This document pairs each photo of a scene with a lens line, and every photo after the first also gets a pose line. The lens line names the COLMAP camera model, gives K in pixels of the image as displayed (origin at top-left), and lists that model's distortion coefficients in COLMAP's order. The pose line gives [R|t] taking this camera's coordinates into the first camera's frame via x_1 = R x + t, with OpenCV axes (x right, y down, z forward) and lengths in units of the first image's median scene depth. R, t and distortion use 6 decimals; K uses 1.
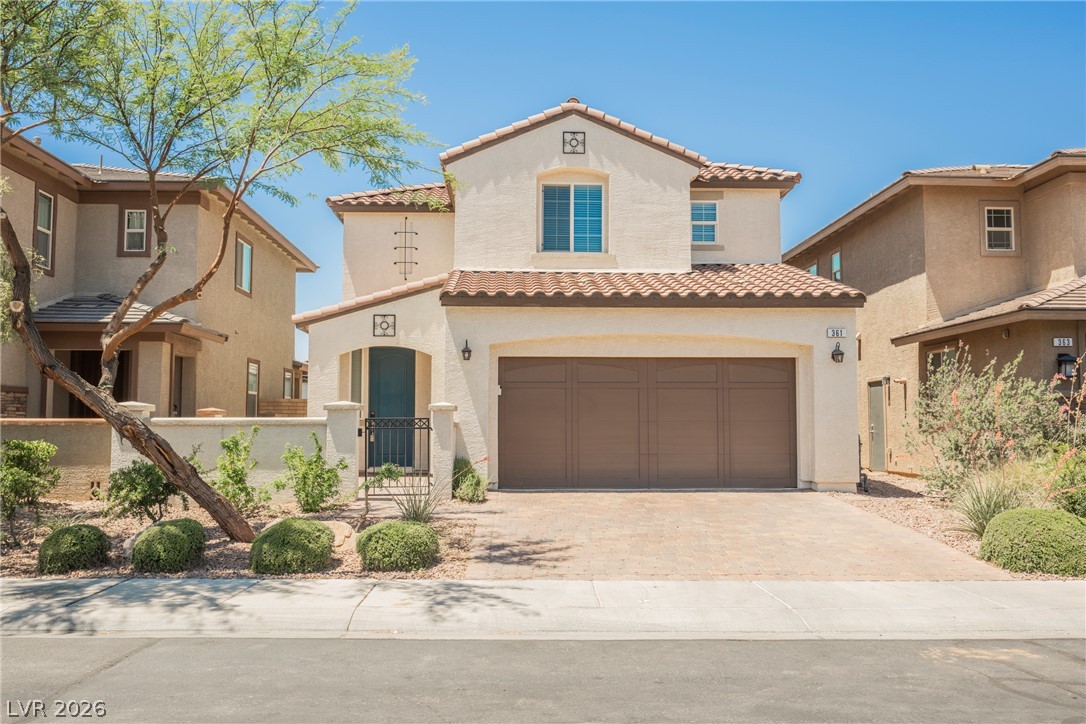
lens RADIAL K [[969.8, 0, 543.0], [0, 969.8, 362.0], [0, 0, 1]] dist [-0.004591, 0.004326]
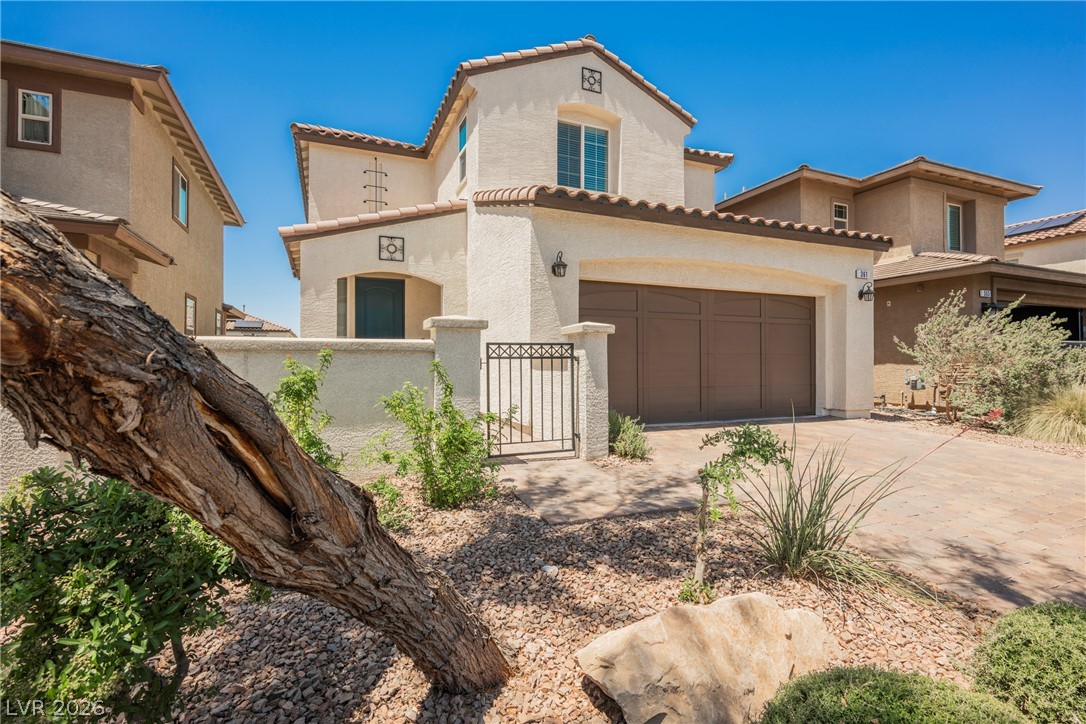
lens RADIAL K [[513.6, 0, 543.0], [0, 513.6, 362.0], [0, 0, 1]] dist [0.000107, -0.001271]
pose [[0.929952, 0.002233, 0.367675, -0.211923], [-0.024160, 0.998192, 0.055045, 0.039157], [-0.366887, -0.060072, 0.928324, 0.502302]]
